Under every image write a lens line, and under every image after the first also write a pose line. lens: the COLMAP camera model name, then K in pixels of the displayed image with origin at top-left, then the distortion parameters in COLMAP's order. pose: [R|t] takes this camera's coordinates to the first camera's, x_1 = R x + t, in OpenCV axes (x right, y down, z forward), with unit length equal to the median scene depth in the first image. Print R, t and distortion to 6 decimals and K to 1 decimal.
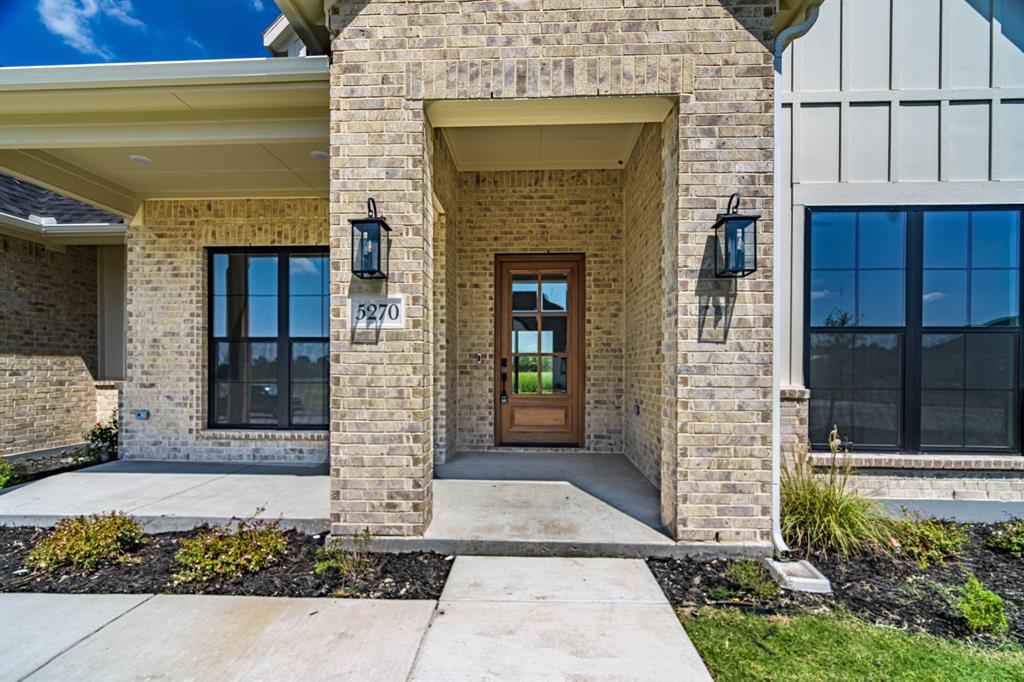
lens RADIAL K [[498.8, 0, 506.0], [0, 498.8, 365.9], [0, 0, 1]] dist [0.001839, -0.000992]
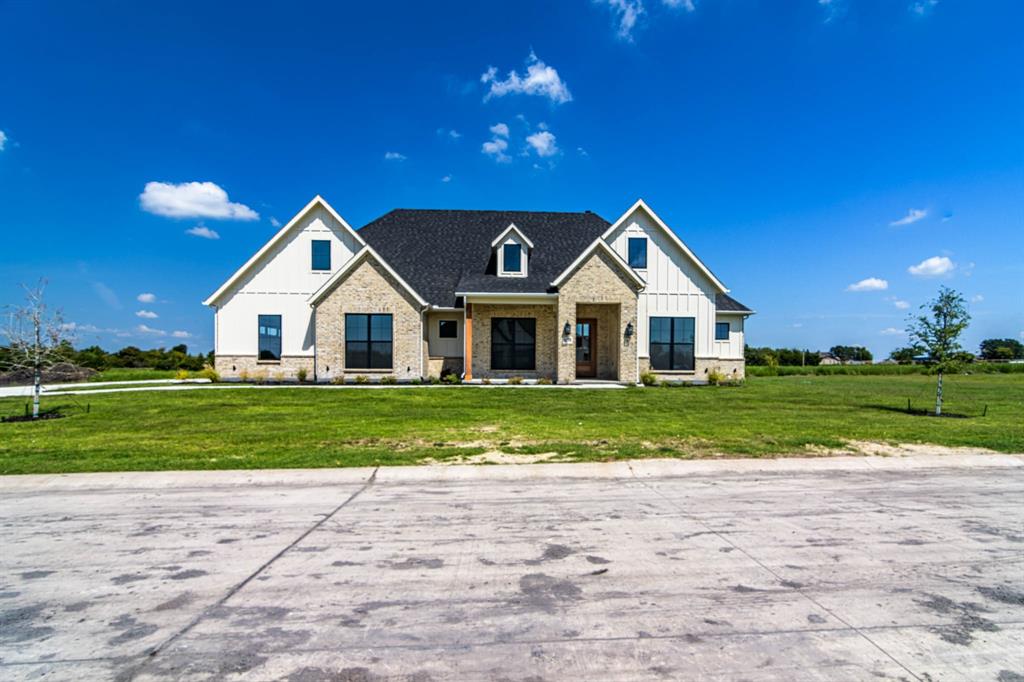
lens RADIAL K [[498.8, 0, 506.0], [0, 498.8, 365.9], [0, 0, 1]] dist [0.001839, -0.000992]
pose [[0.998007, 0.003938, 0.062987, -1.261138], [-0.004177, 0.999985, 0.003655, 0.155730], [-0.062972, -0.003910, 0.998008, -4.394251]]
